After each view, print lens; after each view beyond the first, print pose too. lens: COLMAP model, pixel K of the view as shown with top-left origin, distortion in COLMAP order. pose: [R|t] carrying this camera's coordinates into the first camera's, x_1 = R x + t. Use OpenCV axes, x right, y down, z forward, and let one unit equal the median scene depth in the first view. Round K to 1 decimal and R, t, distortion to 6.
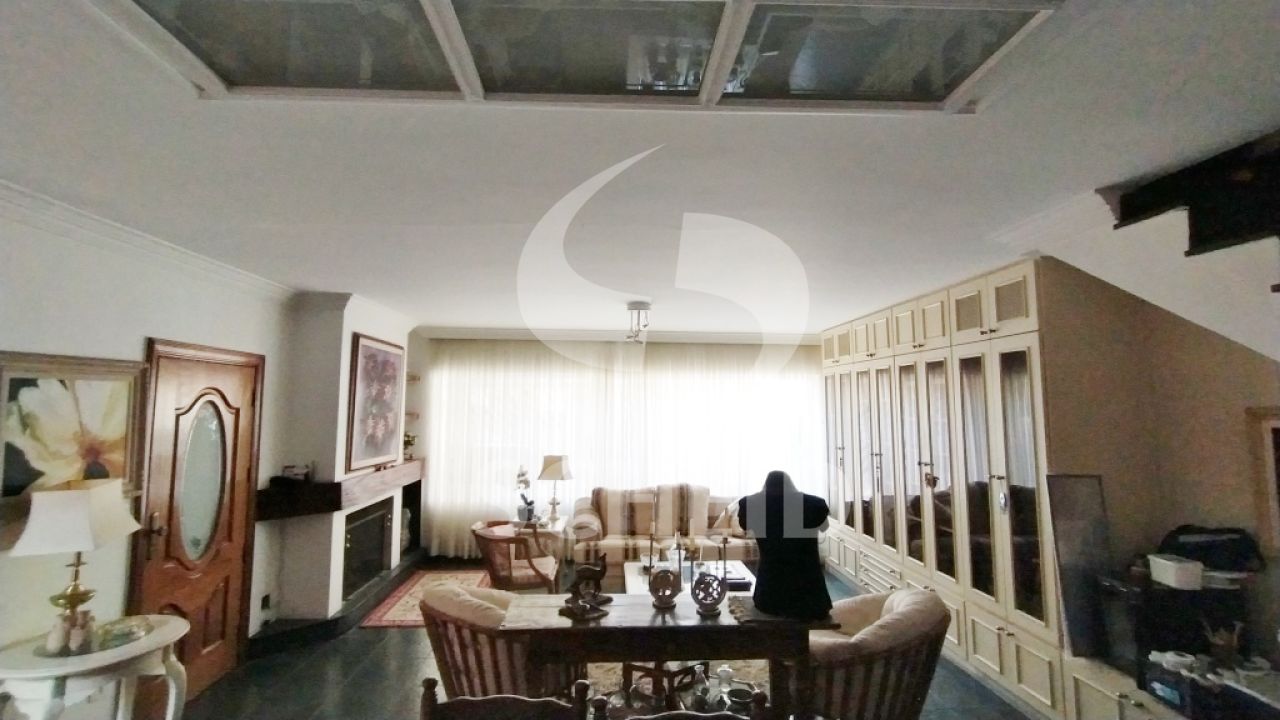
lens RADIAL K [[577.1, 0, 629.3], [0, 577.1, 356.9], [0, 0, 1]] dist [0.007467, -0.000938]
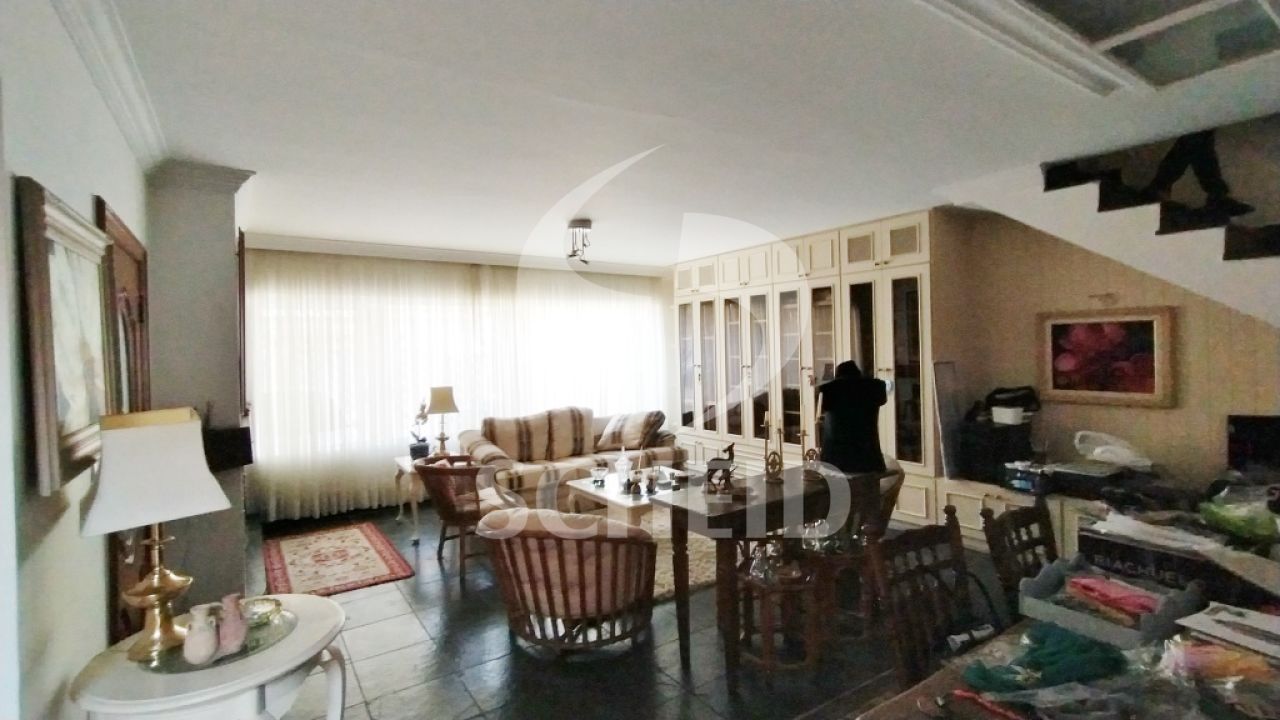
lens RADIAL K [[577.1, 0, 626.2], [0, 577.1, 352.4], [0, 0, 1]] dist [0.007467, -0.000938]
pose [[0.856894, -0.026906, 0.514790, -0.579990], [-0.018356, 0.996411, 0.082633, 0.062202], [-0.515165, -0.080257, 0.853325, 0.141539]]
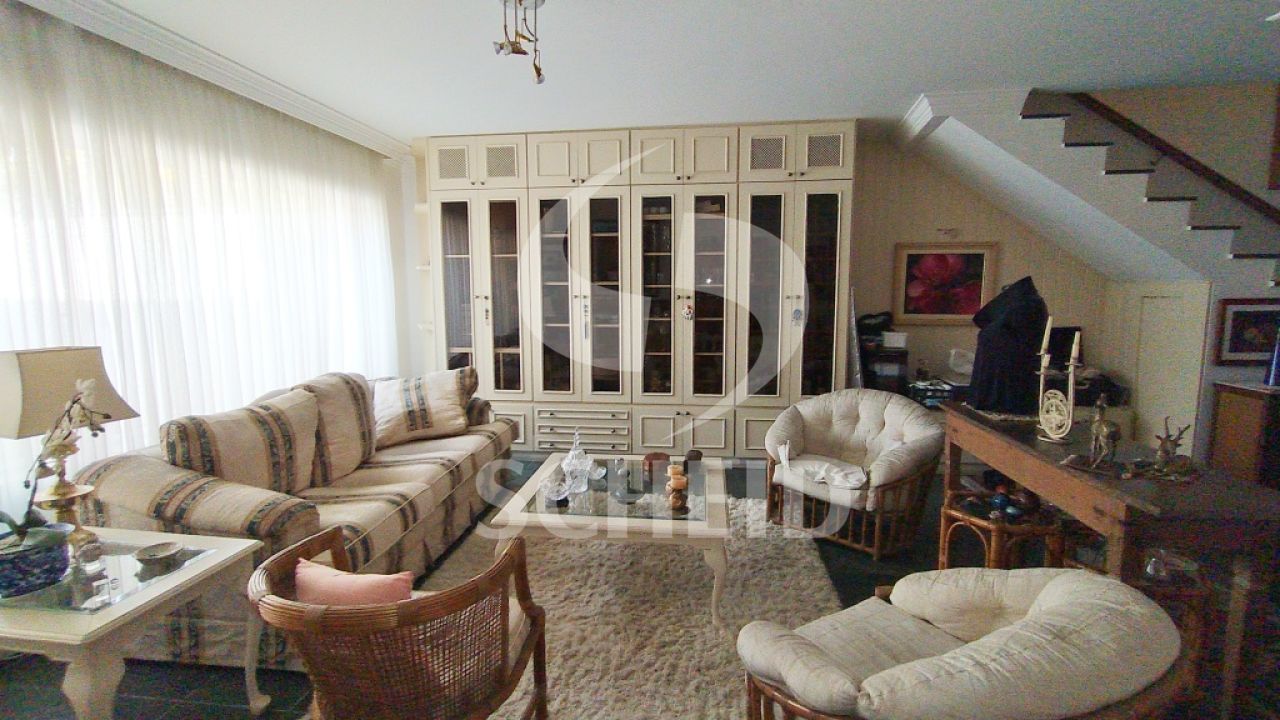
lens RADIAL K [[577.1, 0, 609.5], [0, 577.1, 353.8], [0, 0, 1]] dist [0.007467, -0.000938]
pose [[0.176869, -0.119228, 0.976986, -0.623720], [-0.080206, 0.987588, 0.135042, 0.185976], [-0.980961, -0.102245, 0.165111, 1.128637]]
